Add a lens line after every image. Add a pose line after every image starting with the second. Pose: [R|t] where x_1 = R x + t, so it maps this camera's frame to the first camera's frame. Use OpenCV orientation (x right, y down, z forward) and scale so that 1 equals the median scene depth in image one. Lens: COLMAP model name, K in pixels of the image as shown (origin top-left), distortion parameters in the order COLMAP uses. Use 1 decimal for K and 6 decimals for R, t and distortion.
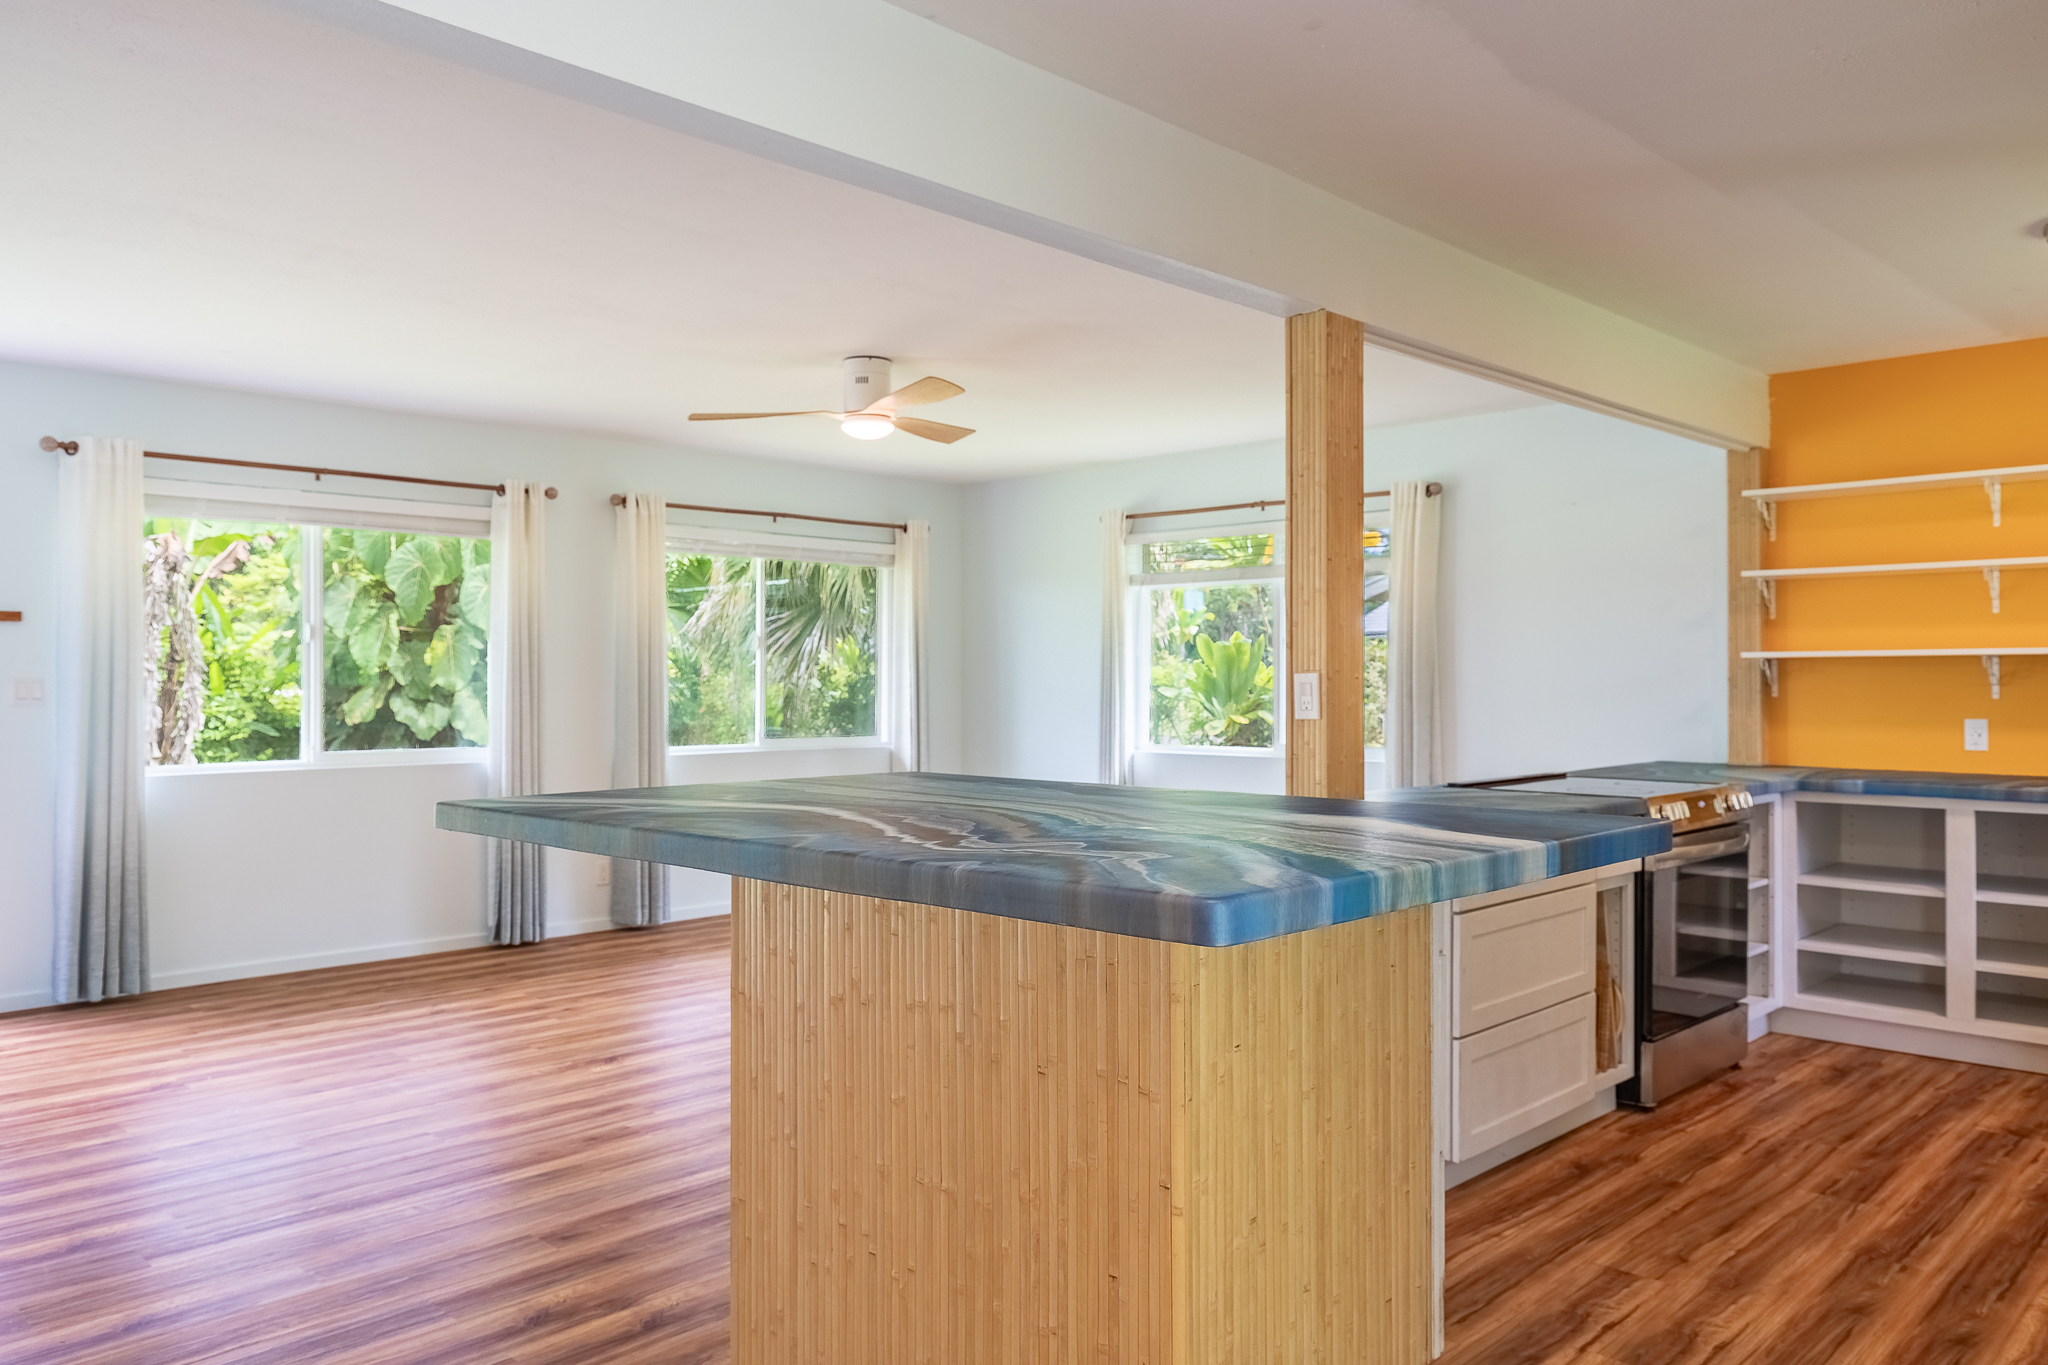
lens RADIAL K [[1482.4, 0, 985.5], [0, 1482.4, 689.2], [0, 0, 1]] dist [0.003405, -0.003272]
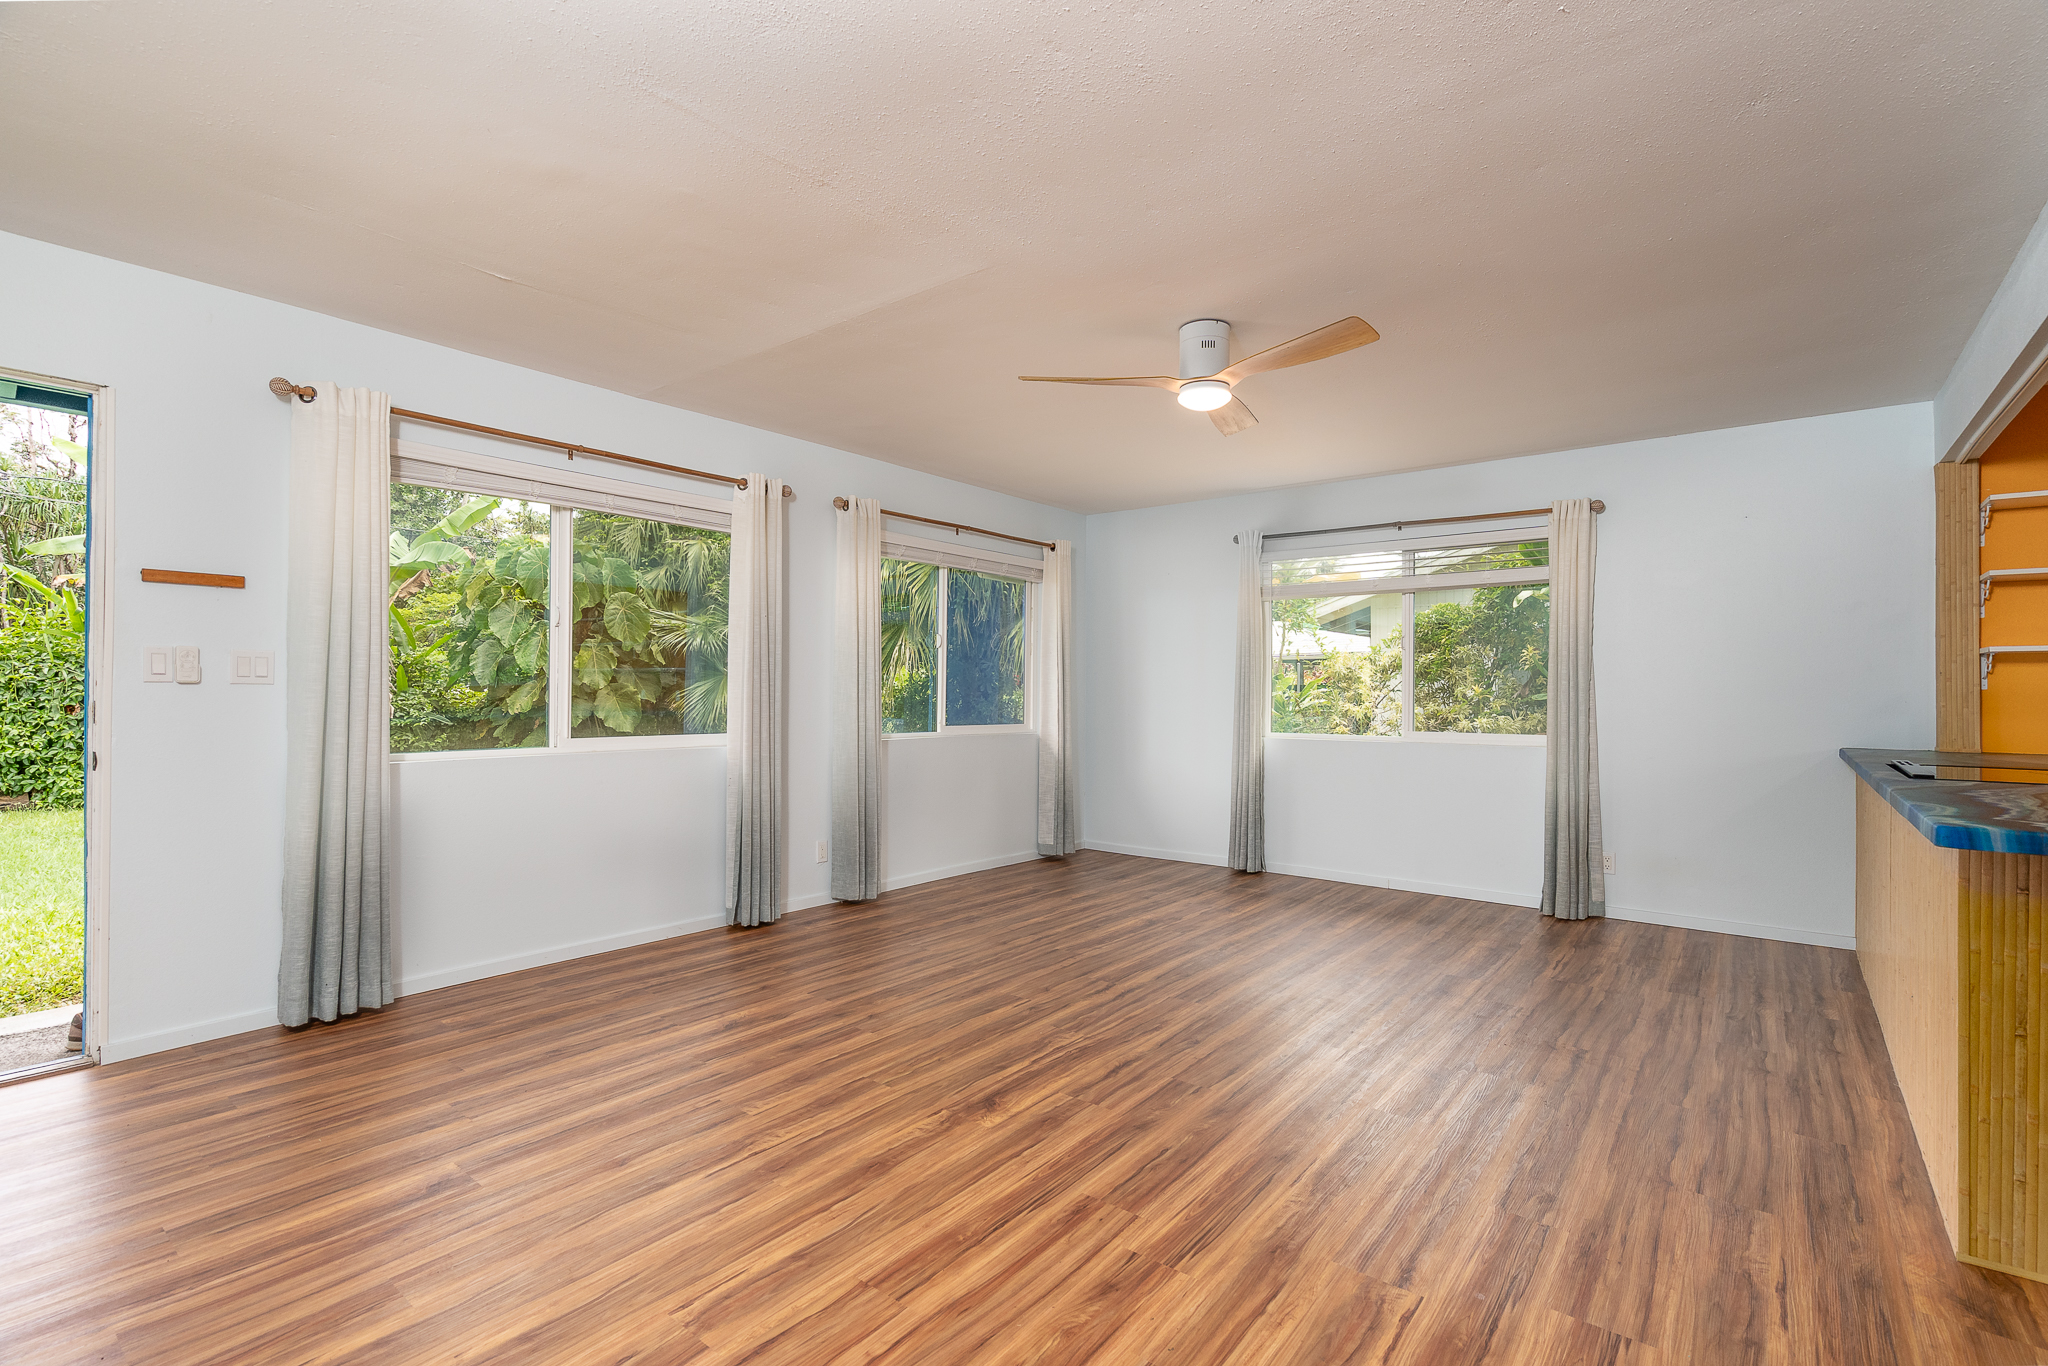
lens RADIAL K [[964.9, 0, 1017.7], [0, 964.9, 692.9], [0, 0, 1]] dist [-0.001353, -0.000016]
pose [[0.994461, 0.006419, 0.104913, -0.206151], [-0.006134, 0.999977, -0.003040, 0.011667], [-0.104930, 0.002380, 0.994477, 0.313687]]
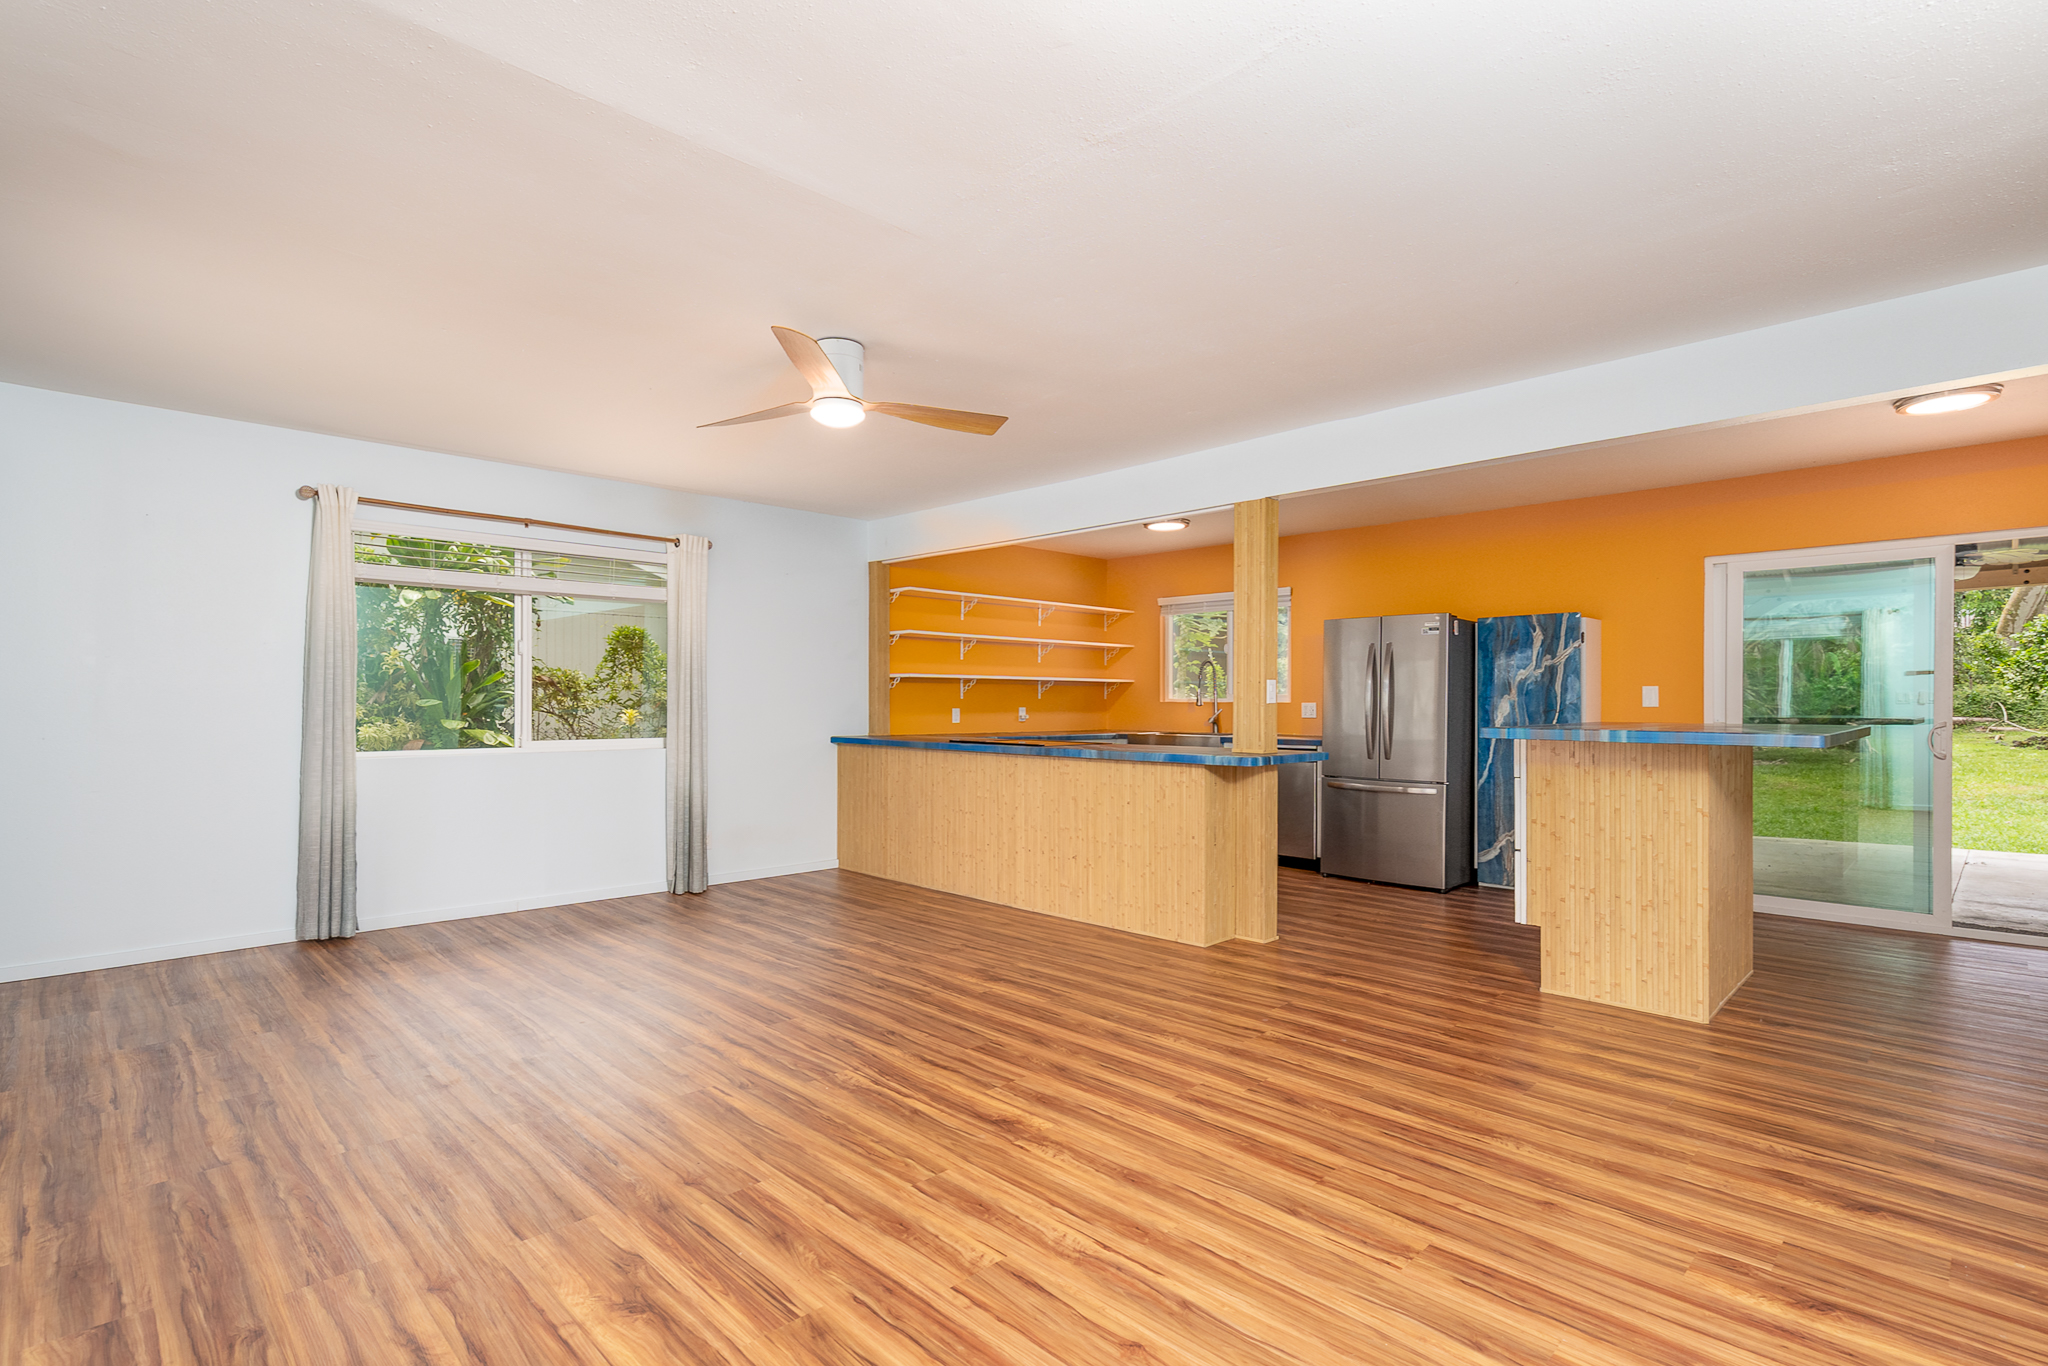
lens RADIAL K [[964.9, 0, 1017.7], [0, 964.9, 692.9], [0, 0, 1]] dist [-0.001353, -0.000016]
pose [[-0.003748, 0.013160, 0.999906, -0.555293], [-0.000290, 0.999913, -0.013161, 0.011177], [-0.999993, -0.000339, -0.003744, 0.692543]]
